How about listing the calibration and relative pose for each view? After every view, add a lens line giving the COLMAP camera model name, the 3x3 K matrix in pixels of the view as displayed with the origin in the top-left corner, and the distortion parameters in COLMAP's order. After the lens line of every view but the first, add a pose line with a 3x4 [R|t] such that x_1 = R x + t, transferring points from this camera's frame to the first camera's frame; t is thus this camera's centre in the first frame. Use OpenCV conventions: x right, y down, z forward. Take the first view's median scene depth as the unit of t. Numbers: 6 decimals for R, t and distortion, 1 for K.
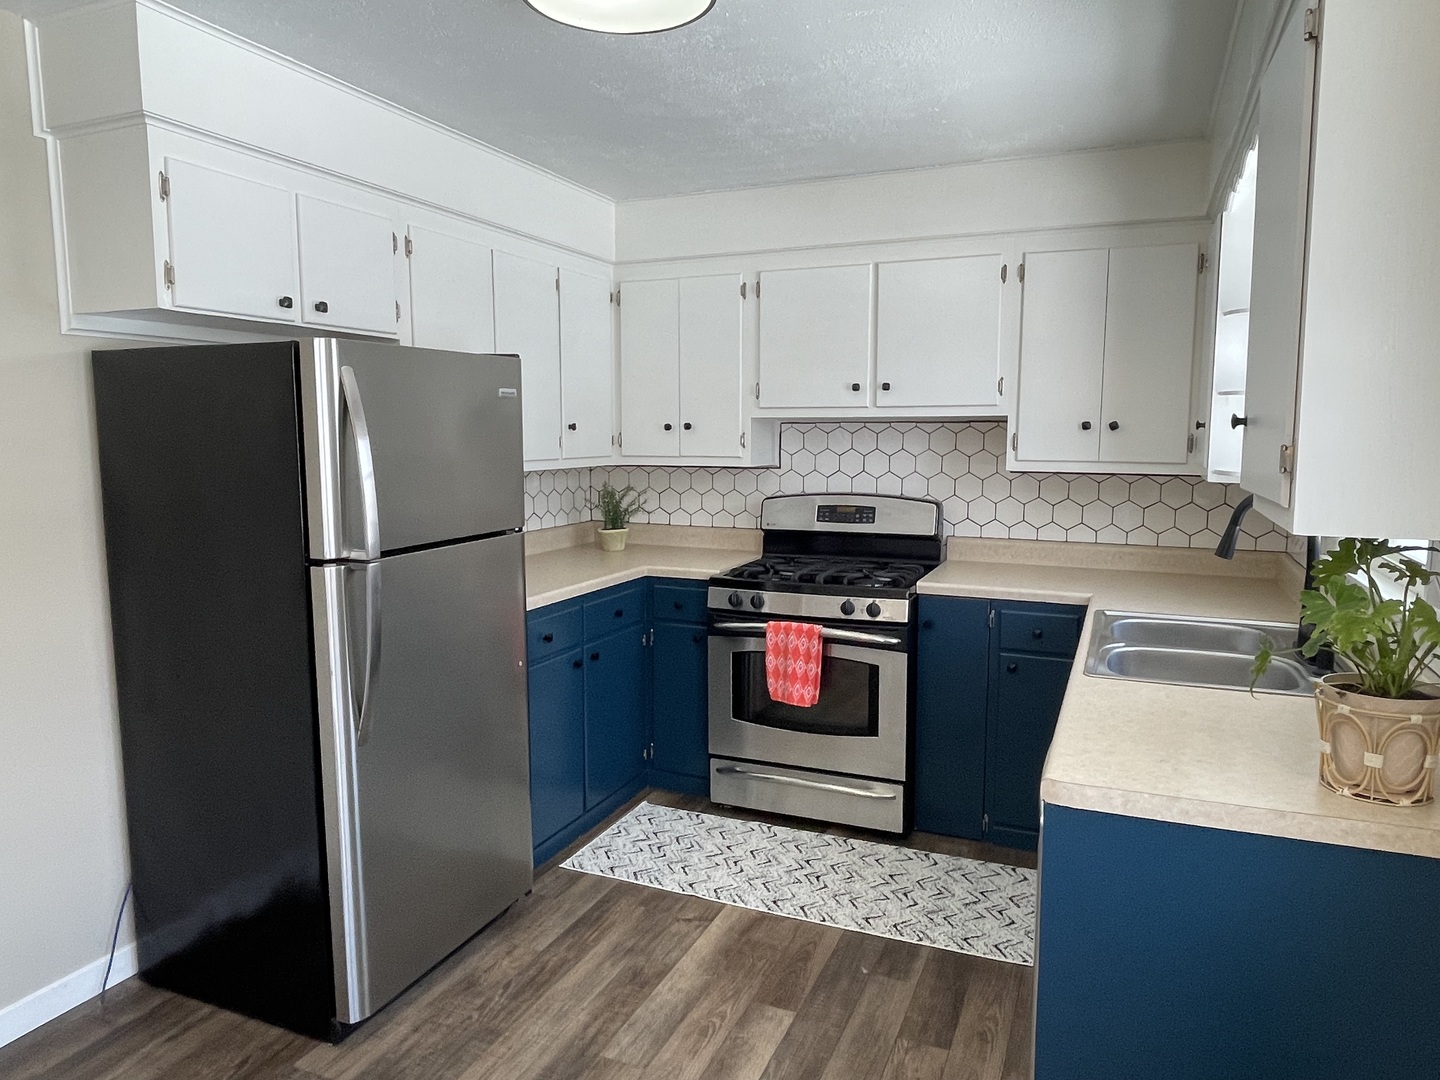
lens RADIAL K [[933.9, 0, 713.3], [0, 933.9, 535.4], [0, 0, 1]] dist [0.030053, -0.010943]
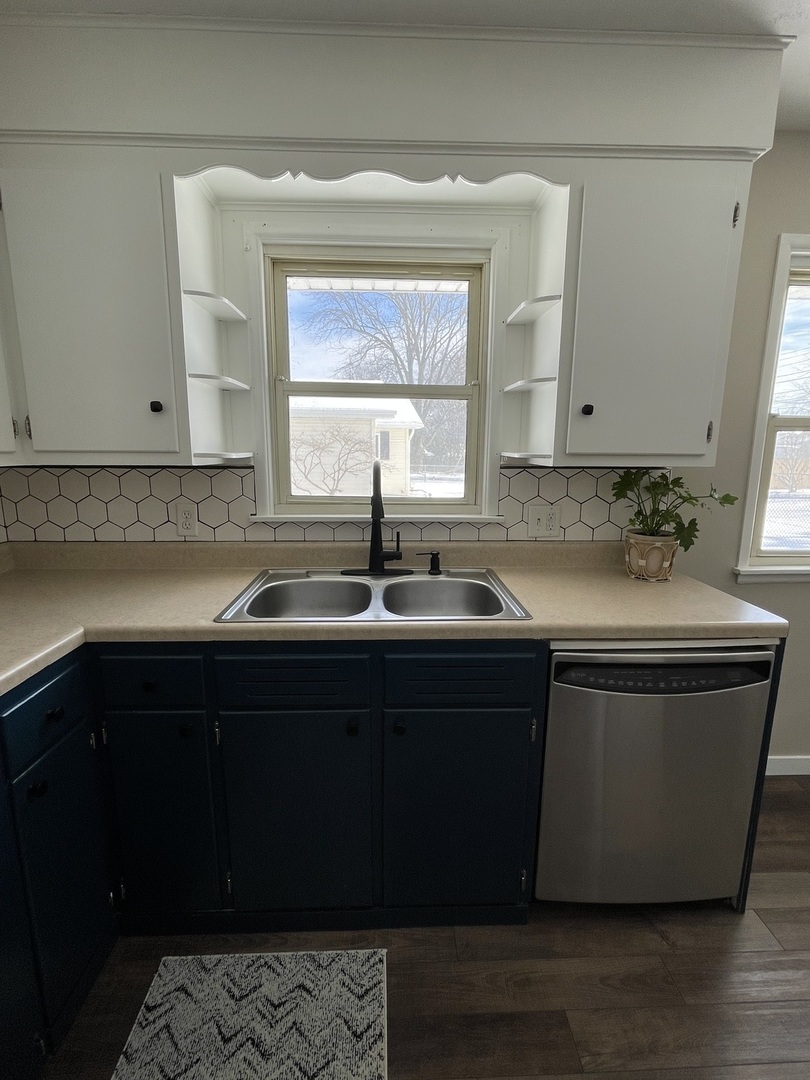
lens RADIAL K [[507.4, 0, 408.2], [0, 507.4, 541.4], [0, 0, 1]] dist [0.000673, 0.000953]
pose [[-0.432691, -0.173358, 0.884718, -0.054699], [0.094630, 0.967184, 0.235798, -0.070268], [-0.896562, 0.185749, -0.402086, 0.848208]]
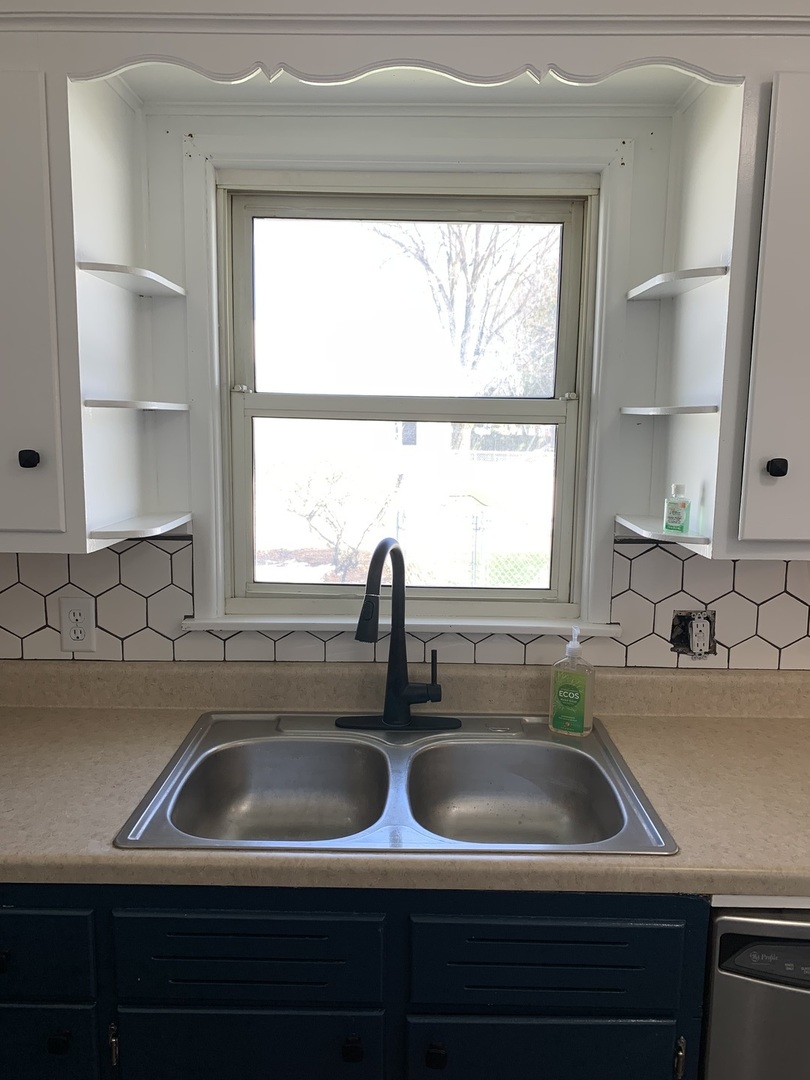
lens RADIAL K [[835.5, 0, 404.5], [0, 835.5, 541.3], [0, 0, 1]] dist [0.019788, -0.021074]
pose [[-0.386201, -0.144414, 0.911040, -0.021338], [0.093192, 0.976506, 0.194296, -0.121854], [-0.917695, 0.159939, -0.363669, 0.832161]]
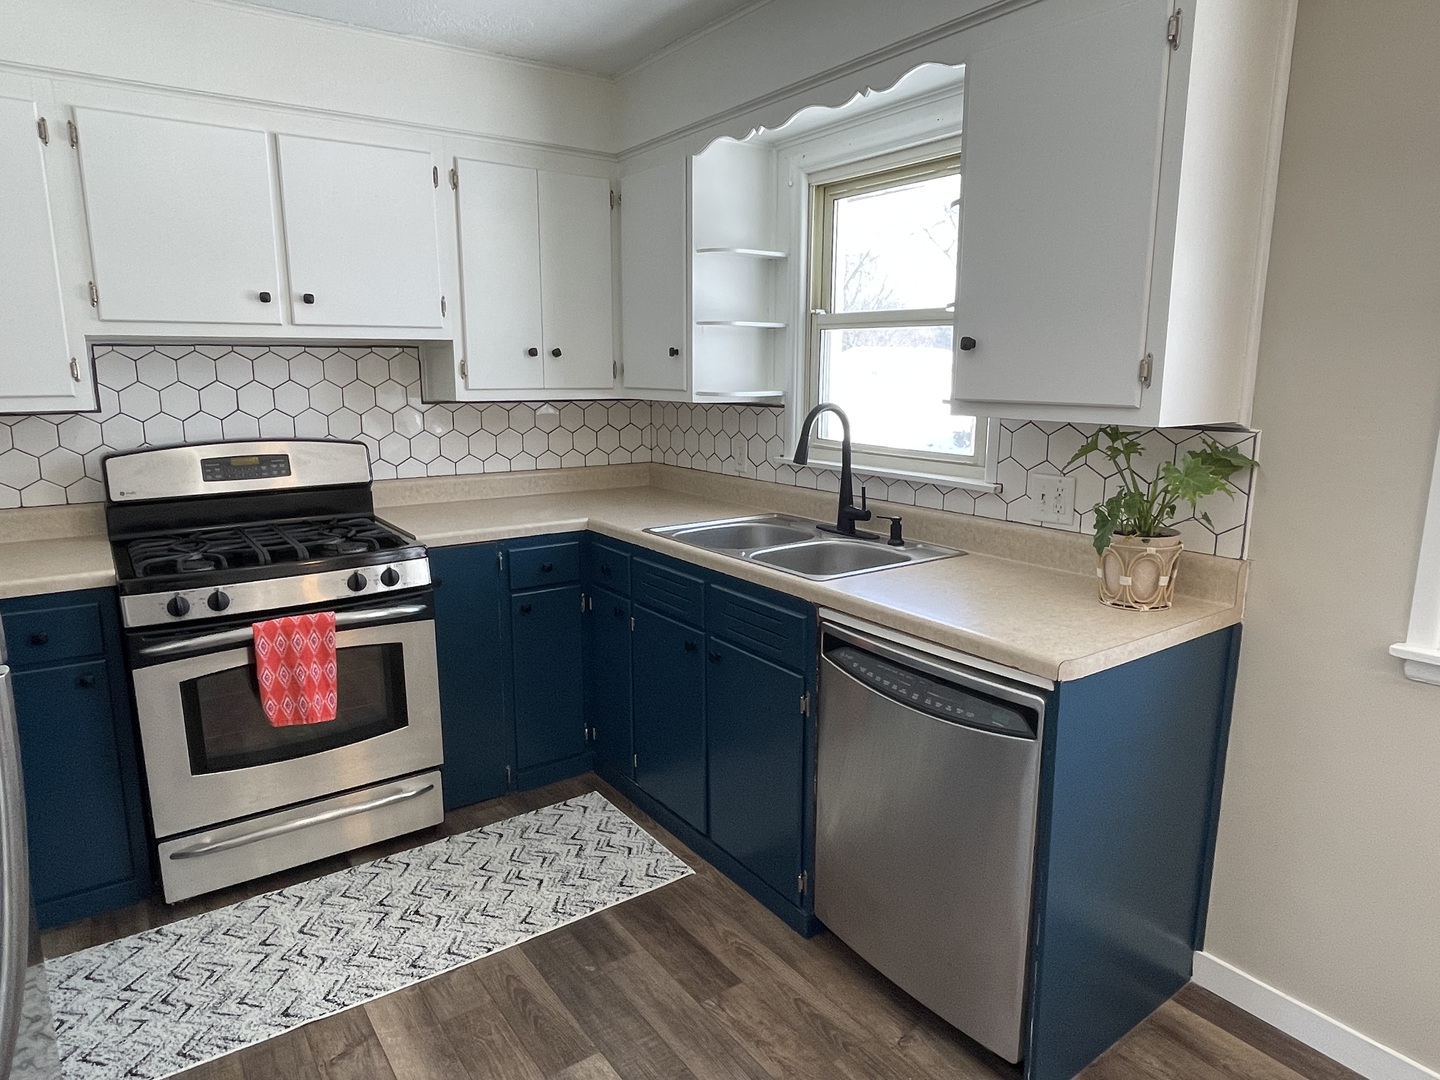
lens RADIAL K [[898.4, 0, 697.5], [0, 898.4, 537.5], [0, 0, 1]] dist [0.008161, -0.002627]
pose [[0.534690, -0.161702, 0.829433, -0.322475], [0.097149, 0.986776, 0.129751, -0.029835], [-0.839446, 0.011202, 0.543328, 0.340805]]
